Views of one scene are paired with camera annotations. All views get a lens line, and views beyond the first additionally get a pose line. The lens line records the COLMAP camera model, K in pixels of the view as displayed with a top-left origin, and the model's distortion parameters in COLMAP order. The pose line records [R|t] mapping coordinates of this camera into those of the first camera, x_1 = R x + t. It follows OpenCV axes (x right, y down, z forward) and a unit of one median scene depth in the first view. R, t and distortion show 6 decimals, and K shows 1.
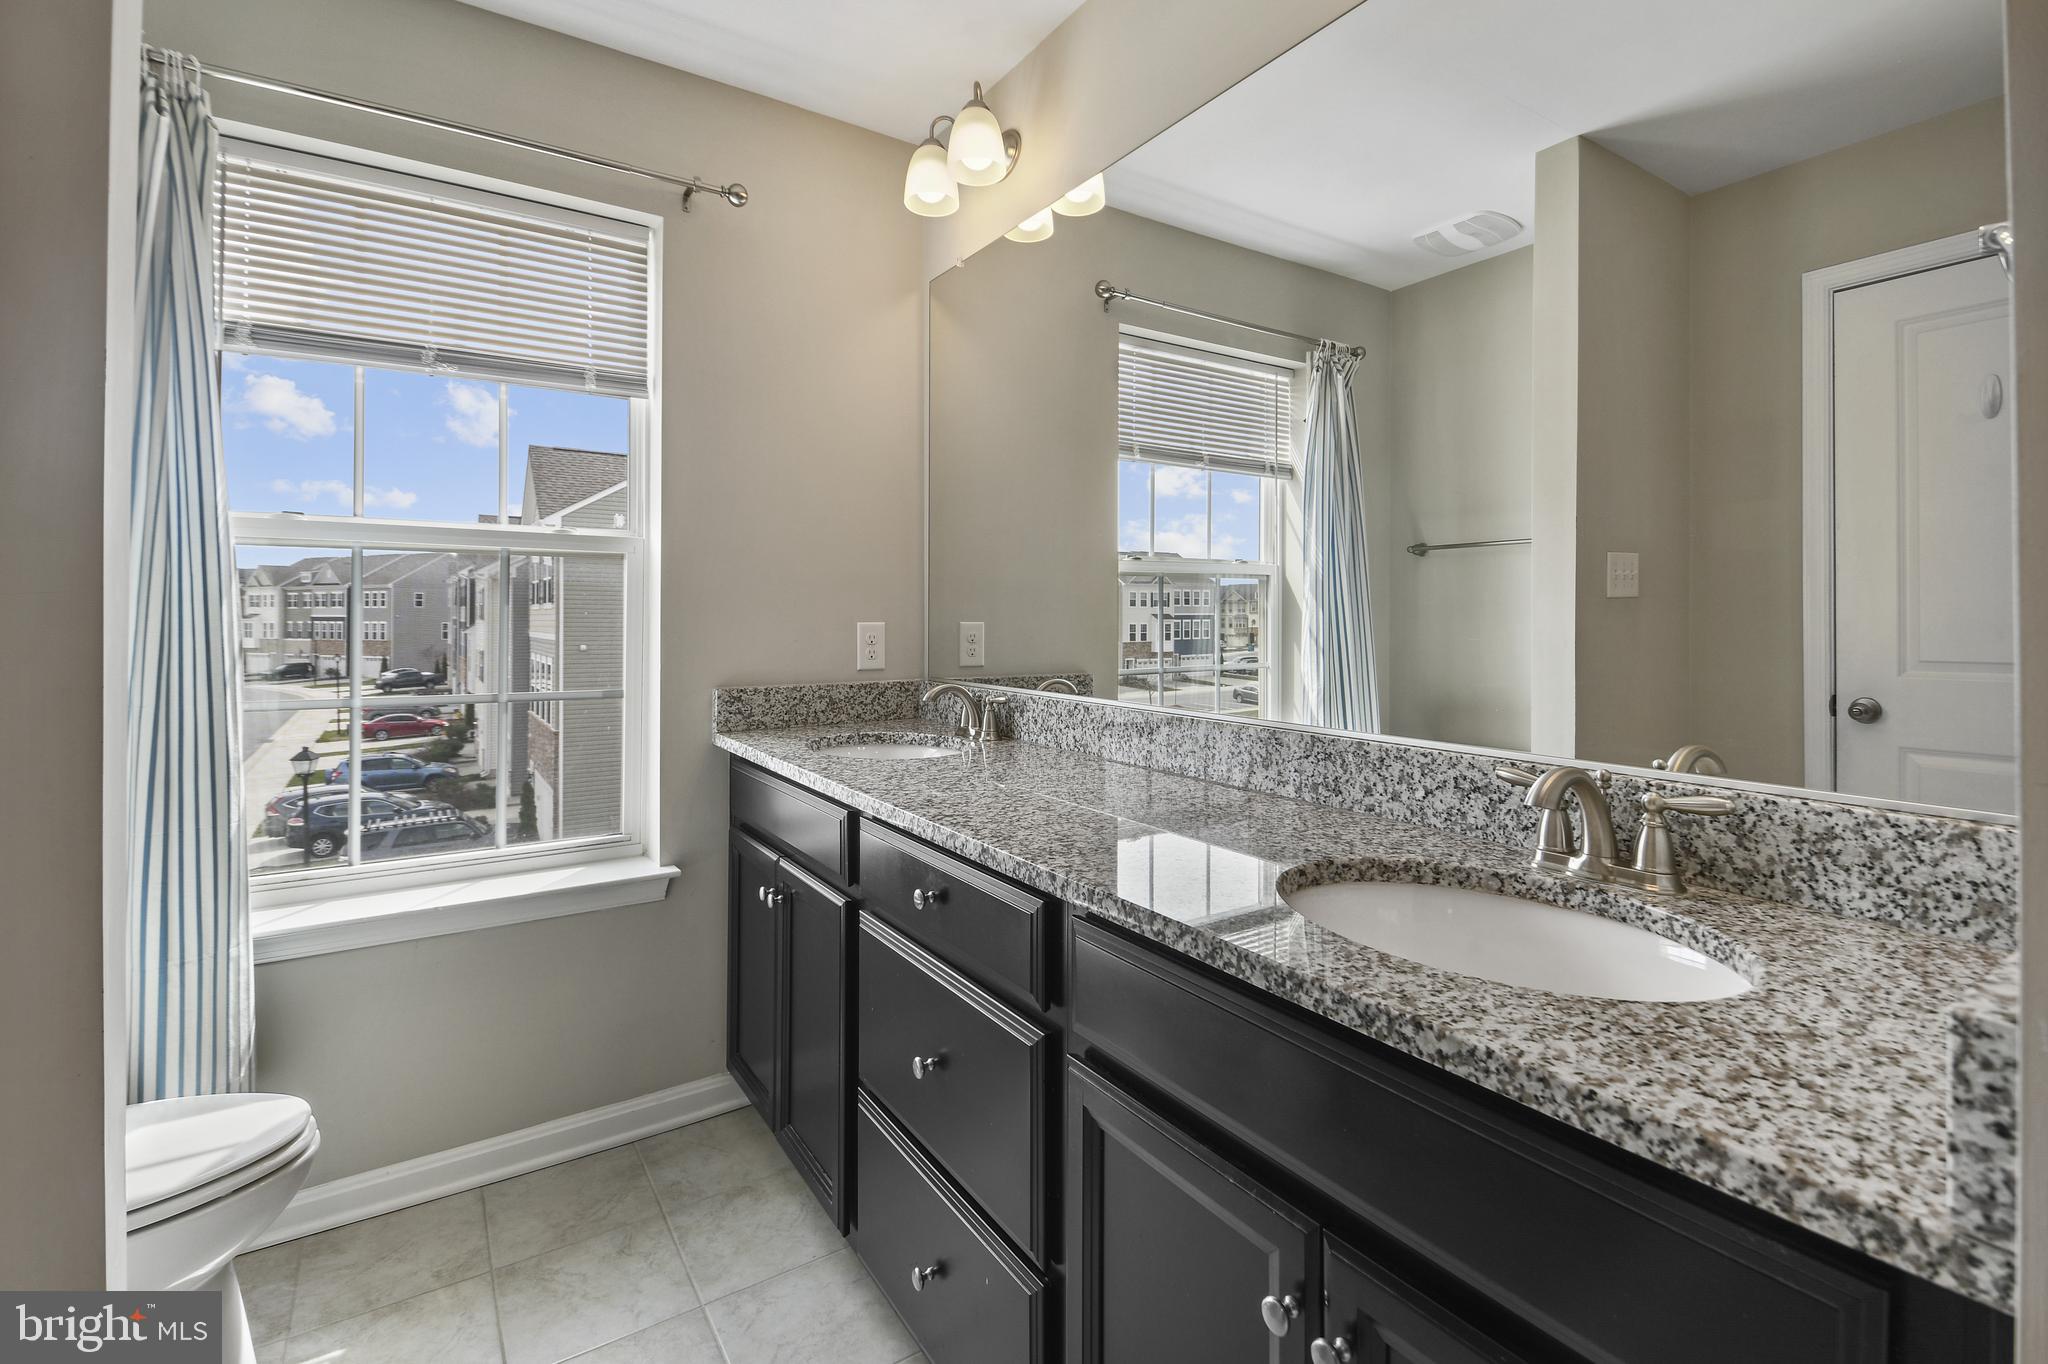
lens RADIAL K [[922.8, 0, 1003.8], [0, 922.8, 611.4], [0, 0, 1]] dist [-0.004274, -0.001854]
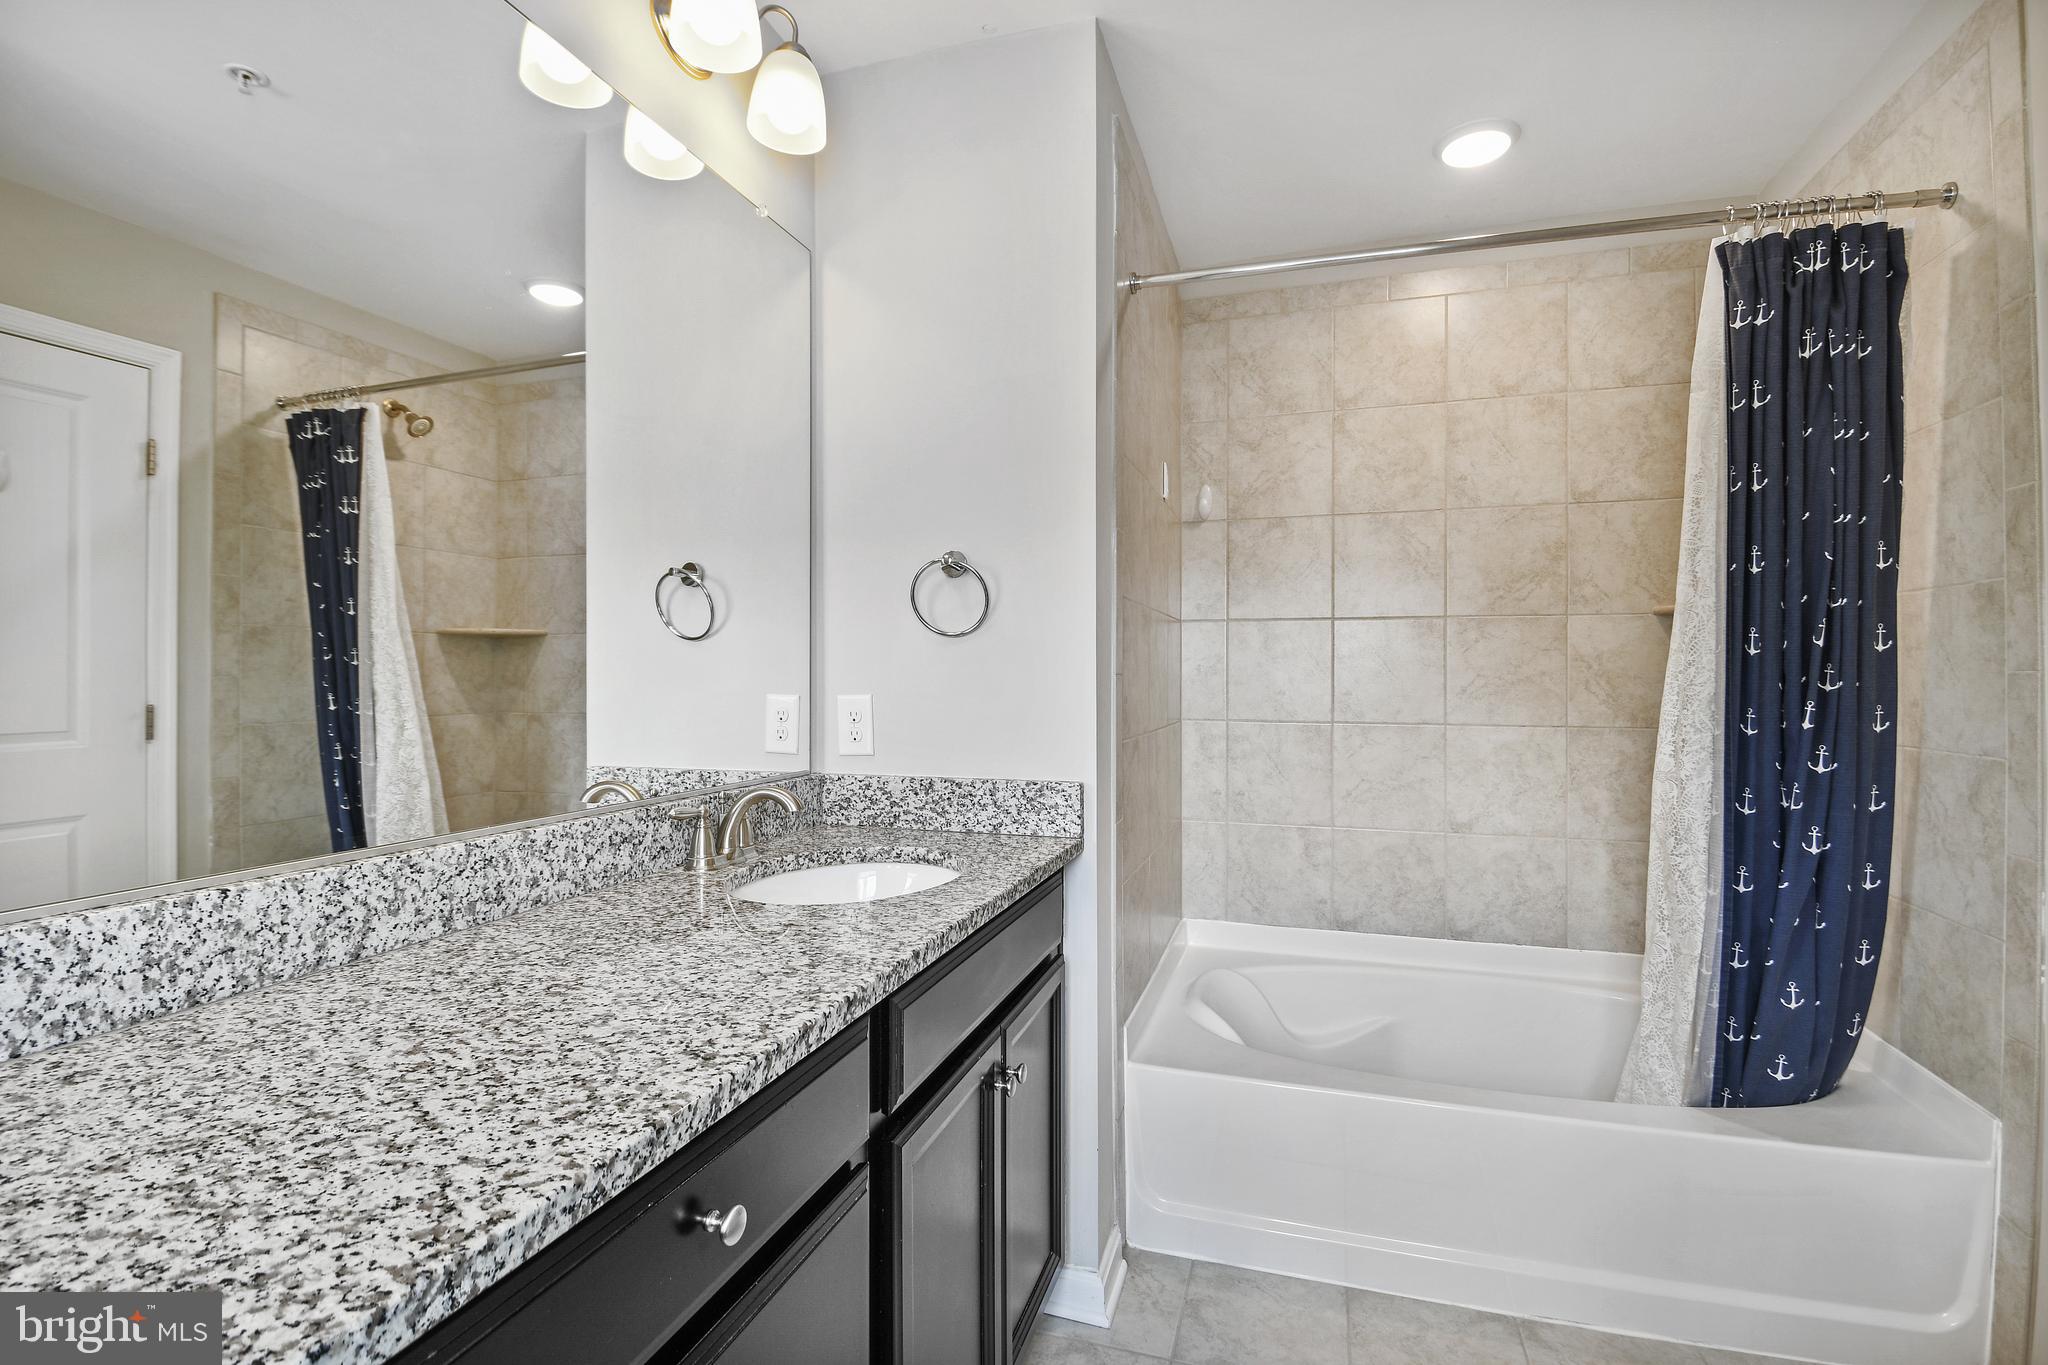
lens RADIAL K [[922.8, 0, 1022.7], [0, 922.8, 686.8], [0, 0, 1]] dist [-0.004274, -0.001854]
pose [[-0.649359, -0.010818, 0.760405, -0.625083], [-0.006772, 0.999941, 0.008442, -0.010507], [-0.760452, 0.000332, -0.649394, 1.252429]]
